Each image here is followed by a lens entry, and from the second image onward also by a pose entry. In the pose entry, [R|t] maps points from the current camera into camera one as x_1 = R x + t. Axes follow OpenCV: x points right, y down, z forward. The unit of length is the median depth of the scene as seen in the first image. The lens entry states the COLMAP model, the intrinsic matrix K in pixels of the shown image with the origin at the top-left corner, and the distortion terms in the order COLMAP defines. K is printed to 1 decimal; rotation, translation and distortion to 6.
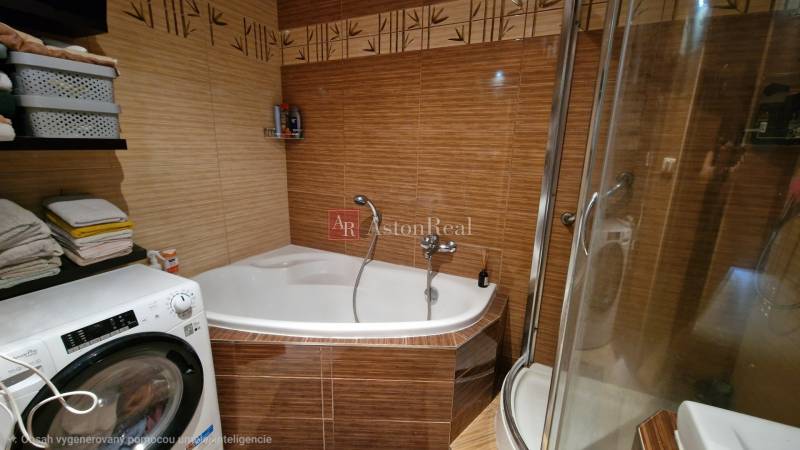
lens RADIAL K [[326.7, 0, 396.9], [0, 326.7, 224.1], [0, 0, 1]] dist [-0.003224, -0.000034]
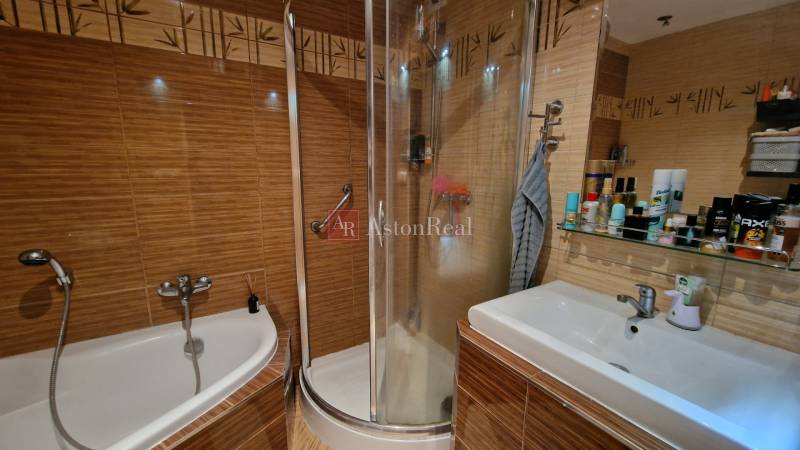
lens RADIAL K [[326.7, 0, 377.9], [0, 326.7, 228.7], [0, 0, 1]] dist [-0.003224, -0.000034]
pose [[0.539829, -0.173186, 0.823766, -0.288238], [0.207916, 0.975718, 0.068880, -0.037345], [-0.815693, 0.134091, 0.562730, 0.134055]]
